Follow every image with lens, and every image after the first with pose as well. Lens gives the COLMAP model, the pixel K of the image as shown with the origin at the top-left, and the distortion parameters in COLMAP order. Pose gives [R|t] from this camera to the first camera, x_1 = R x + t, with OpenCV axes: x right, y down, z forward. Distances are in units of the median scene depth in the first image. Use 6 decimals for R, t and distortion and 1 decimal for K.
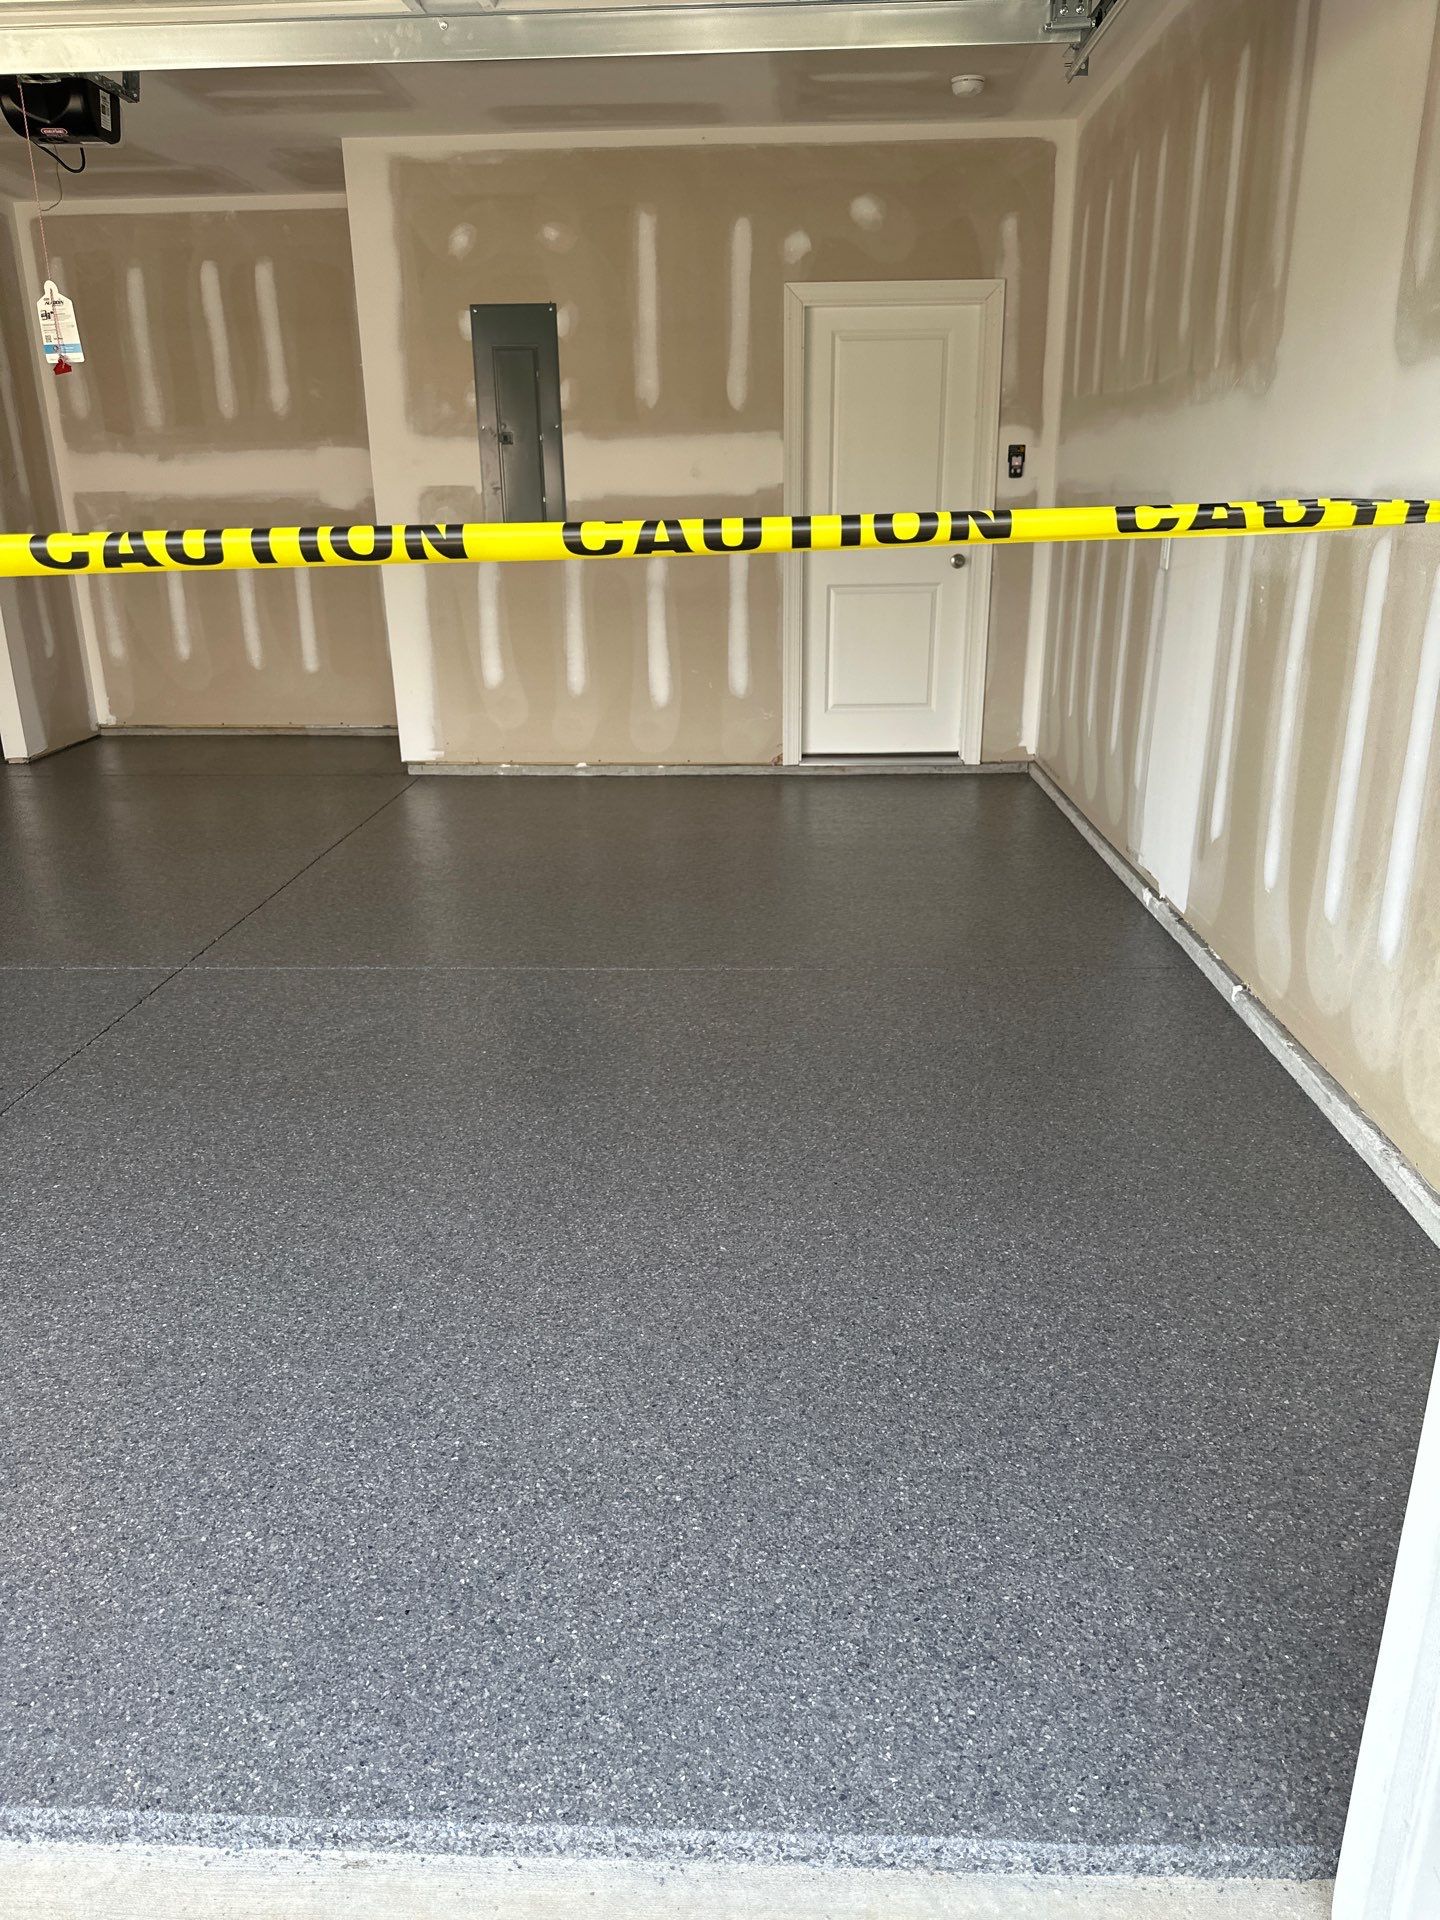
lens RADIAL K [[1318.7, 0, 723.5], [0, 1318.7, 970.8], [0, 0, 1]] dist [0.004468, -0.028233]
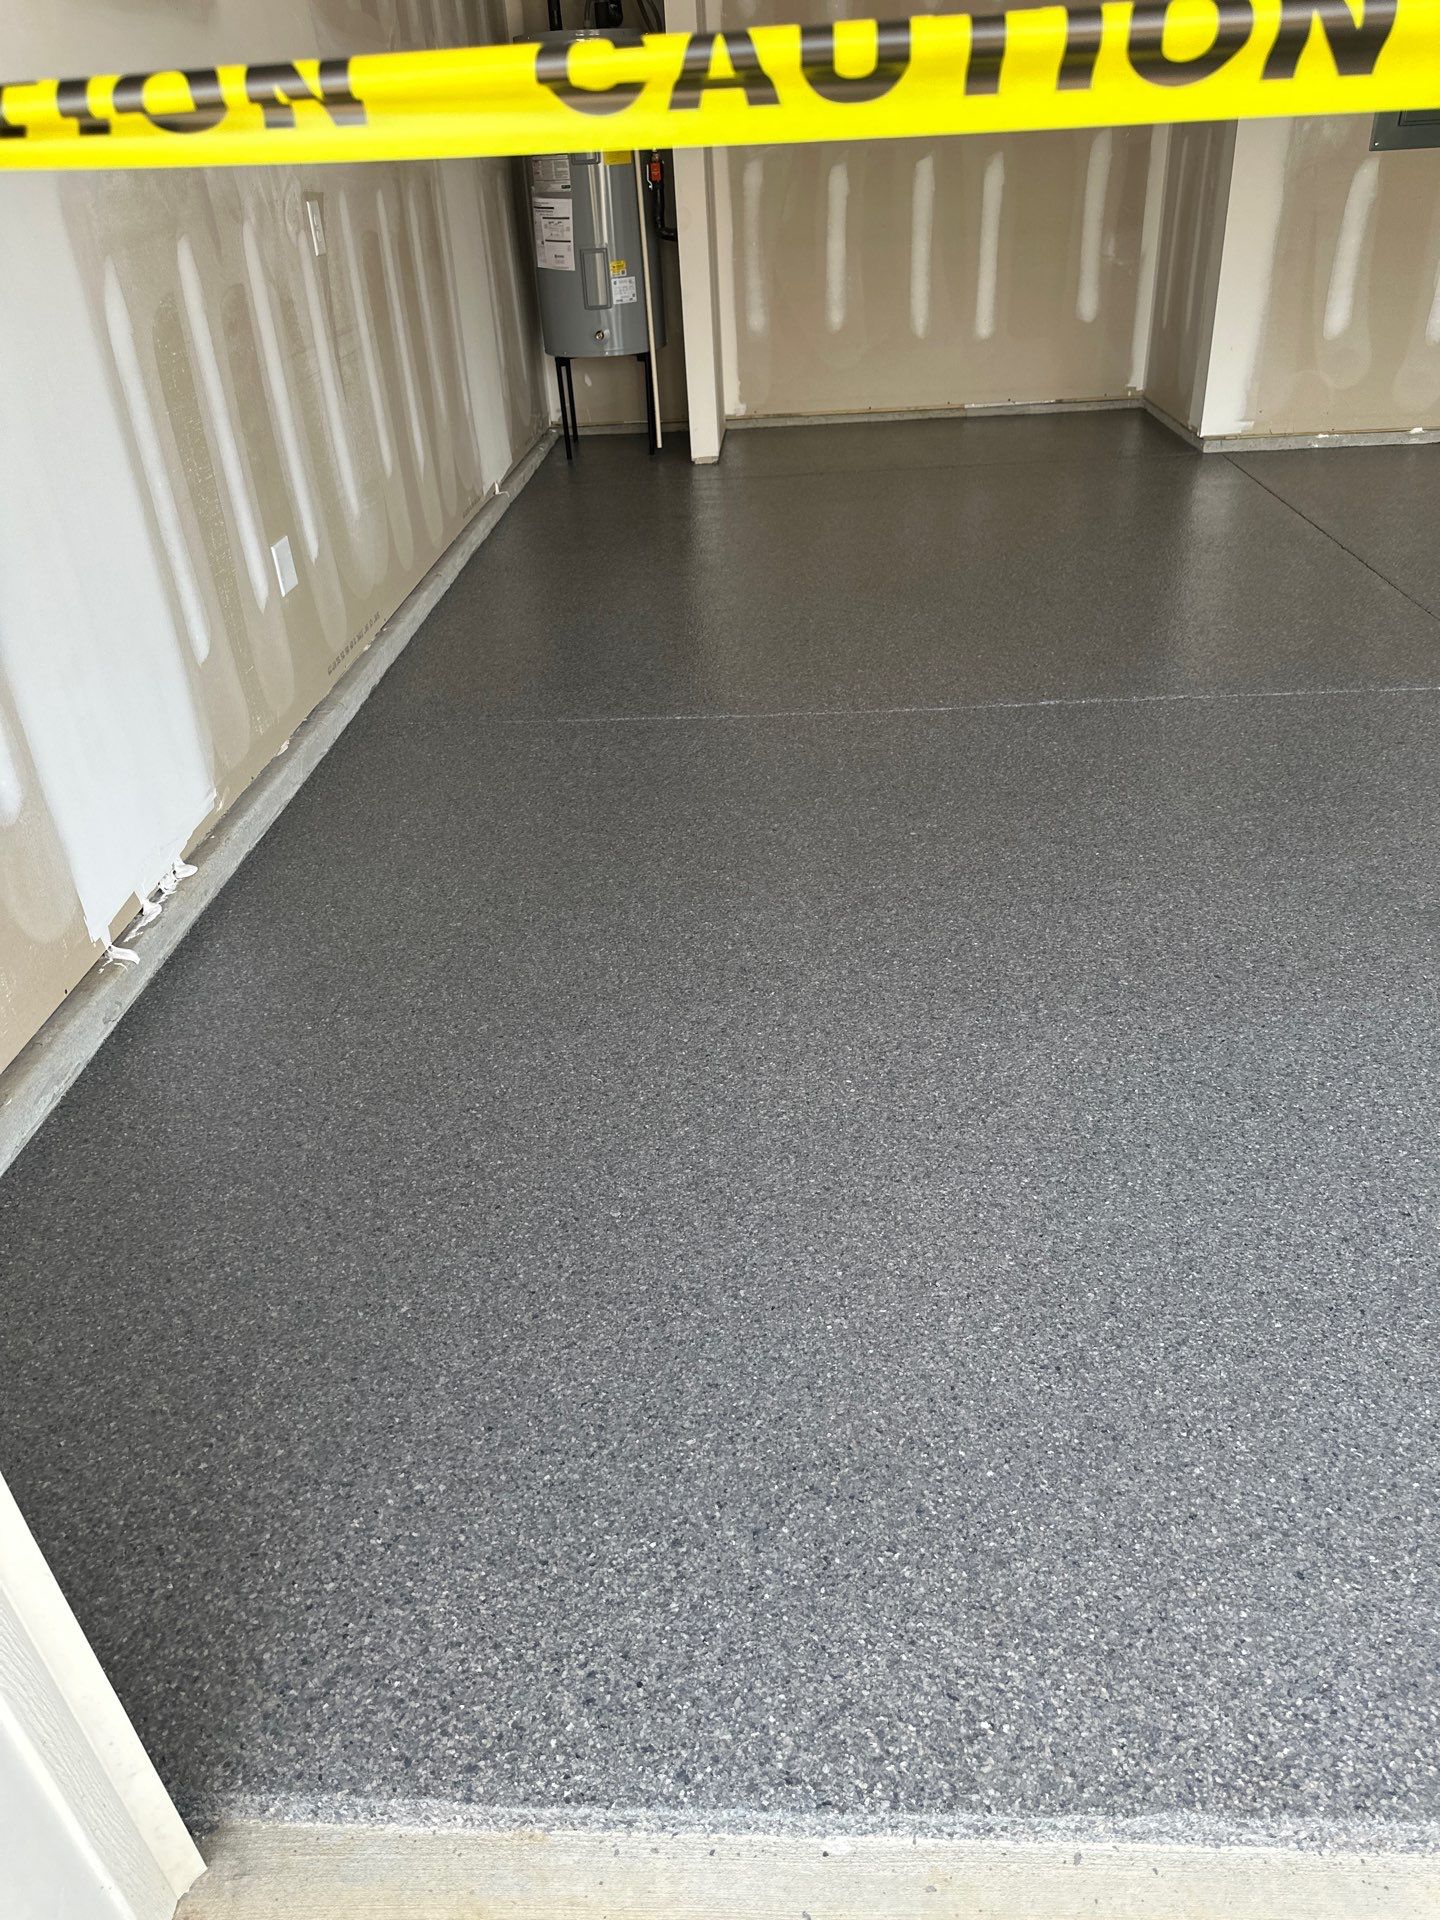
lens RADIAL K [[1318.7, 0, 707.9], [0, 1318.7, 974.5], [0, 0, 1]] dist [0.004468, -0.028233]
pose [[0.997849, -0.032817, -0.056748, -0.530163], [0.044220, 0.976023, 0.213126, -0.014701], [0.048393, -0.215177, 0.975375, 0.077477]]
